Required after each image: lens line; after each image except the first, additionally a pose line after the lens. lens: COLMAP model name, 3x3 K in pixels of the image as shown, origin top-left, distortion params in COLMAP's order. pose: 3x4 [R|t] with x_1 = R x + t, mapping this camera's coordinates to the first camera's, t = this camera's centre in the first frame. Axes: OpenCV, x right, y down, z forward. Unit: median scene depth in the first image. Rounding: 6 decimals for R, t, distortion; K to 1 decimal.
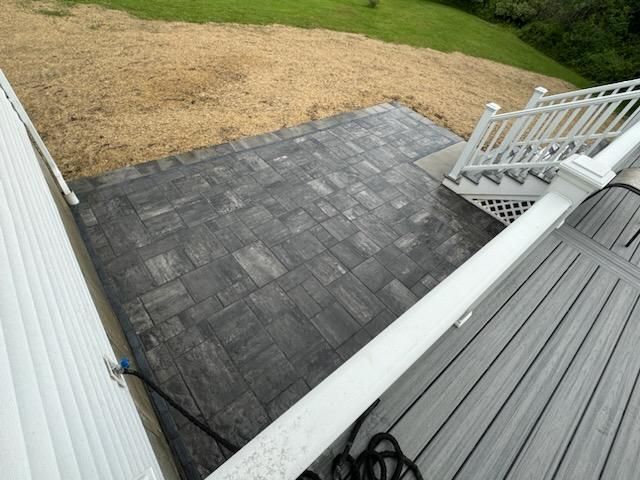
lens RADIAL K [[300.4, 0, 320.0], [0, 300.4, 240.0], [0, 0, 1]] dist [0.000624, -0.000077]
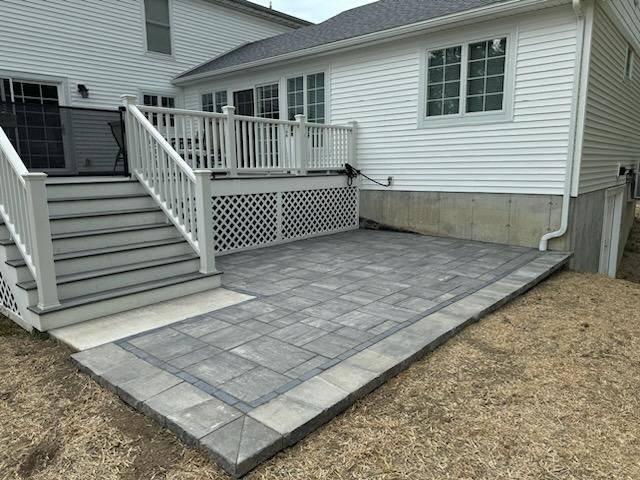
lens RADIAL K [[456.8, 0, 320.0], [0, 456.8, 240.0], [0, 0, 1]] dist [0.003590, -0.003328]
pose [[-0.977414, -0.098455, -0.186997, 0.366715], [-0.209850, 0.556753, 0.803735, -1.087813], [0.024980, 0.824823, -0.564839, 1.430746]]
